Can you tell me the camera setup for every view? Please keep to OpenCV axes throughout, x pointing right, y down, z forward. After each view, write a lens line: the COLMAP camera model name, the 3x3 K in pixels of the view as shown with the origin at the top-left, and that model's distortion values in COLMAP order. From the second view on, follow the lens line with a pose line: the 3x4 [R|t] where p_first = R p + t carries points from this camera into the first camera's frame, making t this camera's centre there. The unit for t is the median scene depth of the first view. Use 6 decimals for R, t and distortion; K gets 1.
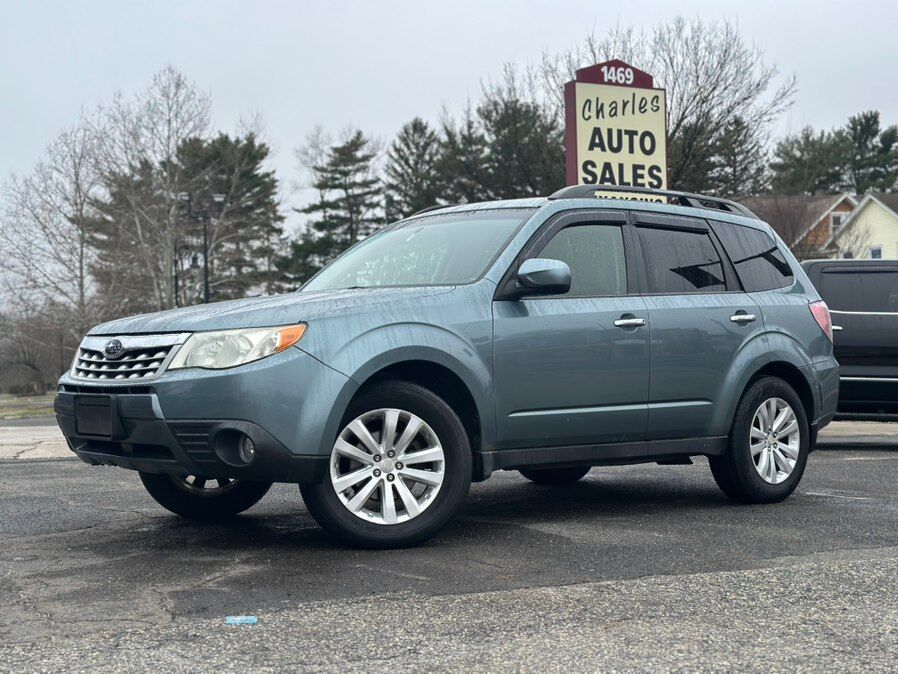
lens RADIAL K [[1305.1, 0, 444.7], [0, 1305.1, 341.9], [0, 0, 1]] dist [0.159952, -0.002244]
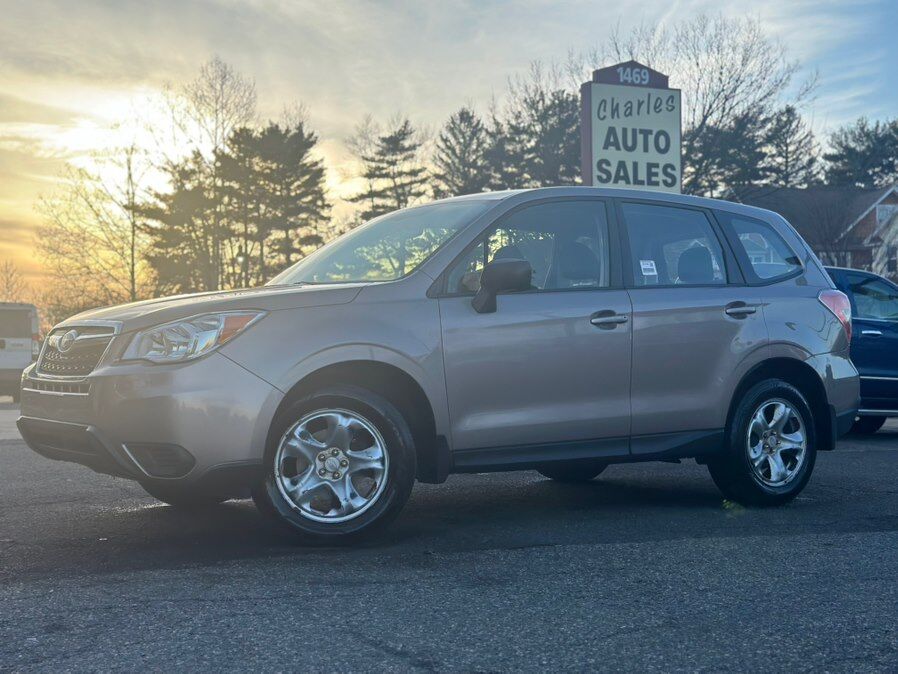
lens RADIAL K [[1324.5, 0, 441.0], [0, 1324.5, 333.7], [0, 0, 1]] dist [0.170265, 0.026126]
pose [[0.998526, 0.011943, -0.052947, 0.021046], [-0.011715, 0.999921, 0.004605, -0.002579], [0.052997, -0.003978, 0.998587, -0.025769]]
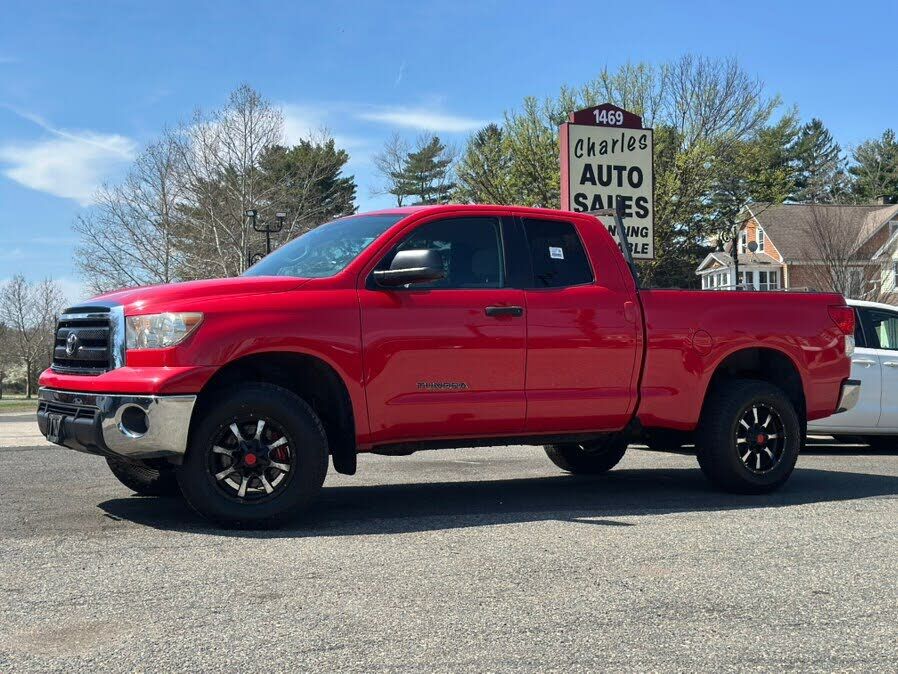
lens RADIAL K [[1394.4, 0, 452.4], [0, 1394.4, 338.2], [0, 0, 1]] dist [0.216857, -0.042099]
pose [[0.996135, 0.009968, -0.087269, 0.056399], [-0.009859, 0.999950, 0.001680, -0.007485], [0.087282, -0.000814, 0.996183, -0.112981]]
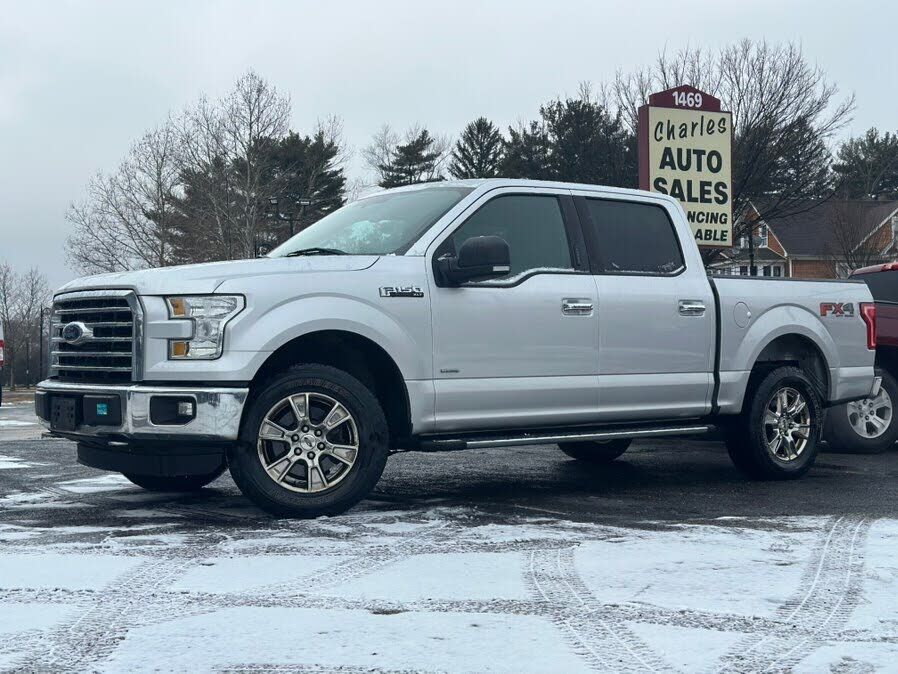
lens RADIAL K [[1356.8, 0, 438.1], [0, 1356.8, 337.9], [0, 0, 1]] dist [0.198561, -0.048814]
pose [[0.999189, 0.013740, -0.037842, -0.015858], [-0.013657, 0.999904, 0.002449, -0.002624], [0.037872, -0.001930, 0.999281, -0.077860]]
